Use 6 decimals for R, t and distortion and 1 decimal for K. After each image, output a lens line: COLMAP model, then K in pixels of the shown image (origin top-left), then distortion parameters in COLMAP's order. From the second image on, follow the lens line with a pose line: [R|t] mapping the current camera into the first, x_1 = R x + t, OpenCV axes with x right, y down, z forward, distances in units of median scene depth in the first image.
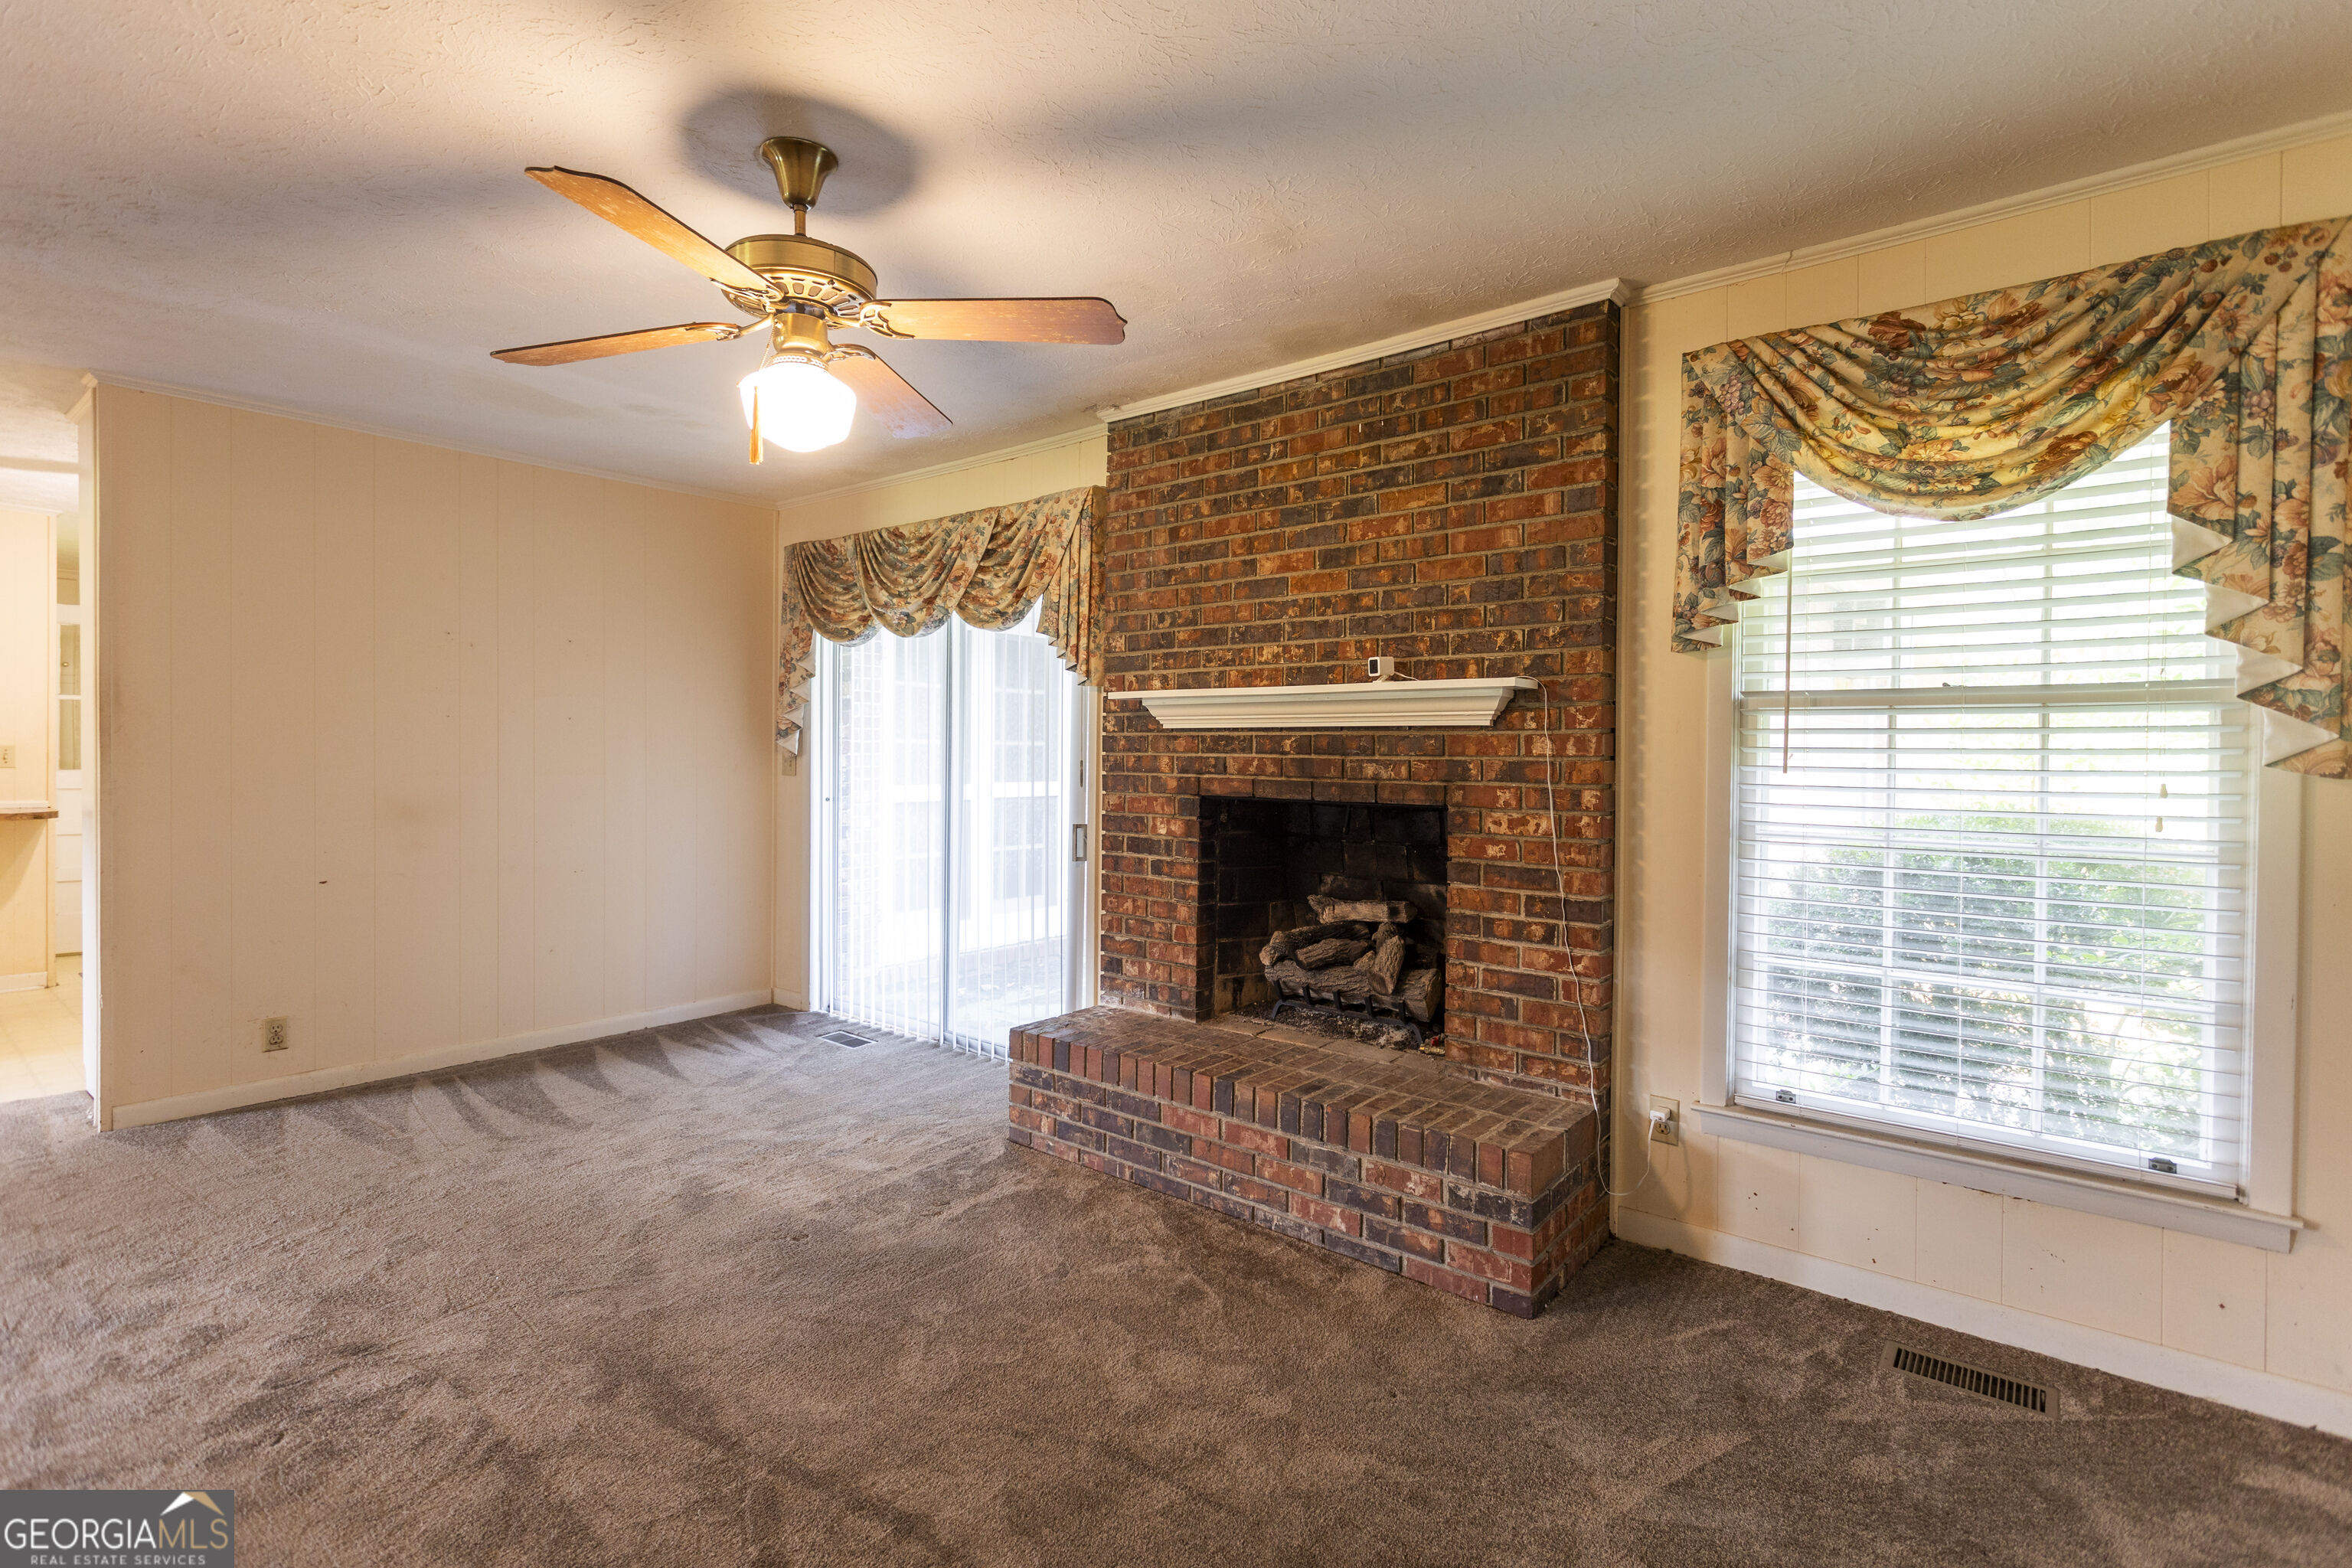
lens RADIAL K [[1110.0, 0, 1165.4], [0, 1110.0, 760.3], [0, 0, 1]] dist [0.000983, 0.001060]
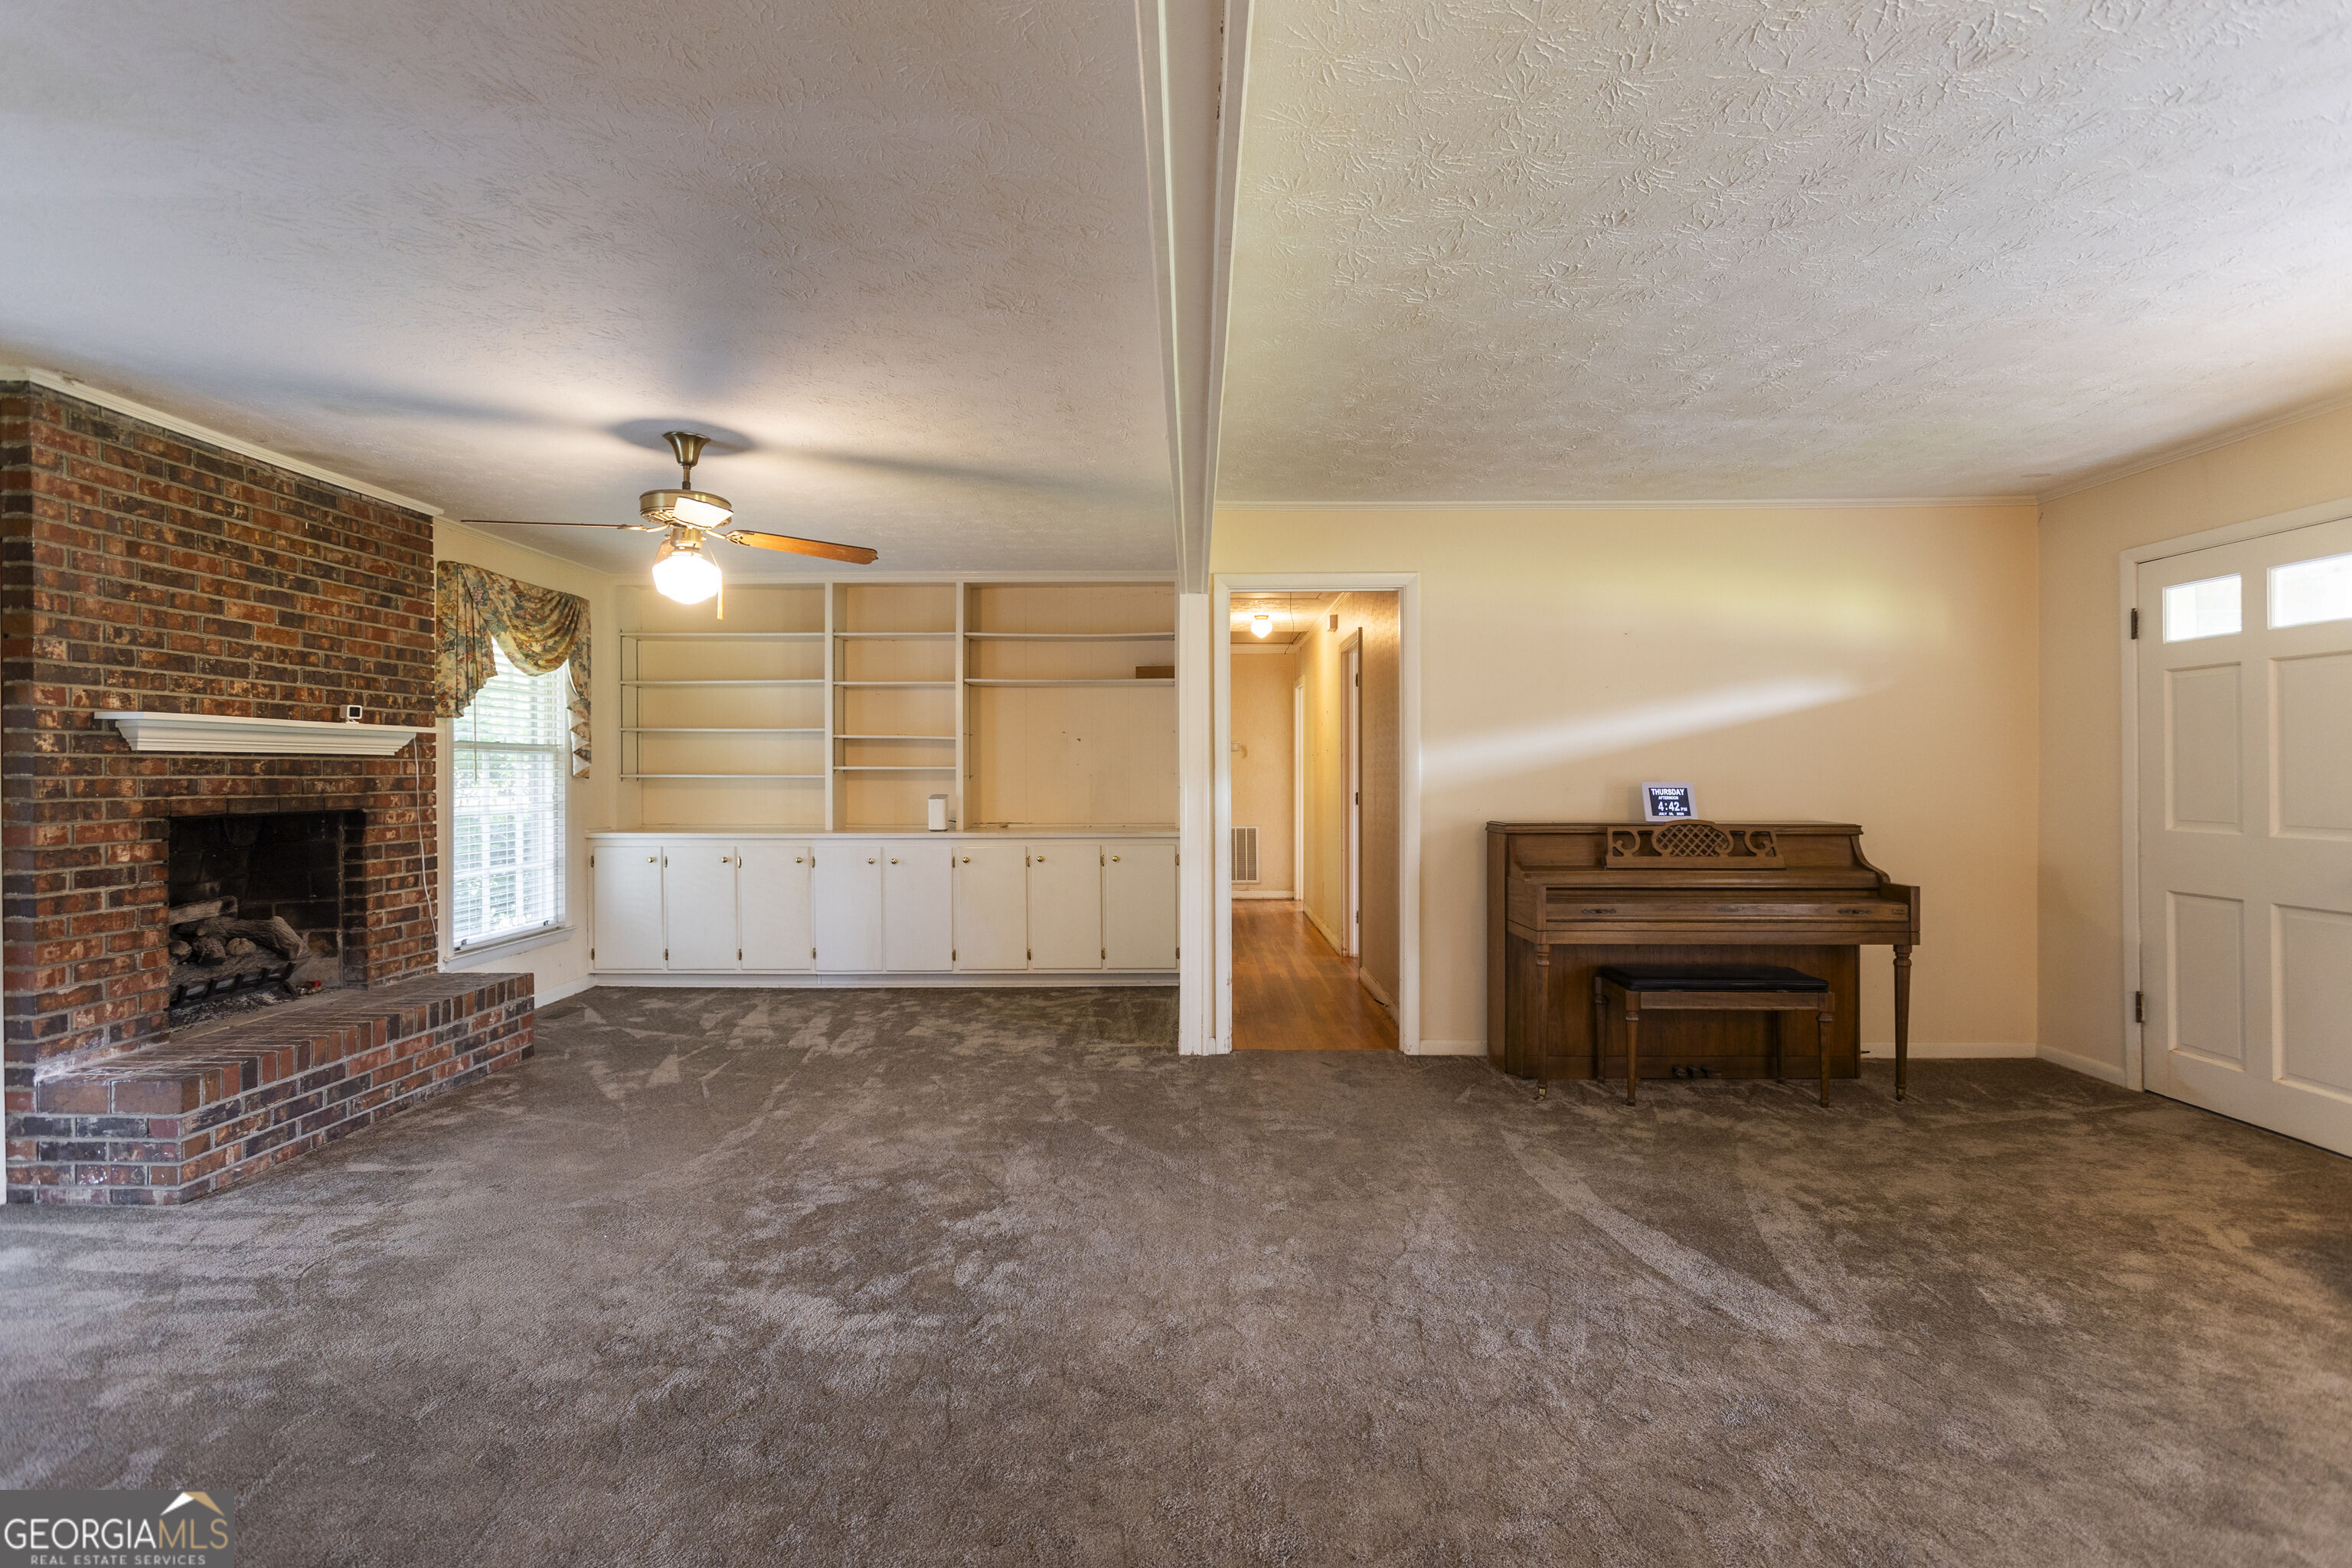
lens RADIAL K [[1105.1, 0, 1184.5], [0, 1105.1, 772.7], [0, 0, 1]] dist [0.000677, 0.000510]
pose [[-0.629363, -0.007517, 0.777075, -1.352333], [0.004361, 0.999903, 0.013204, -0.018684], [-0.777100, 0.011699, -0.629269, 0.924178]]
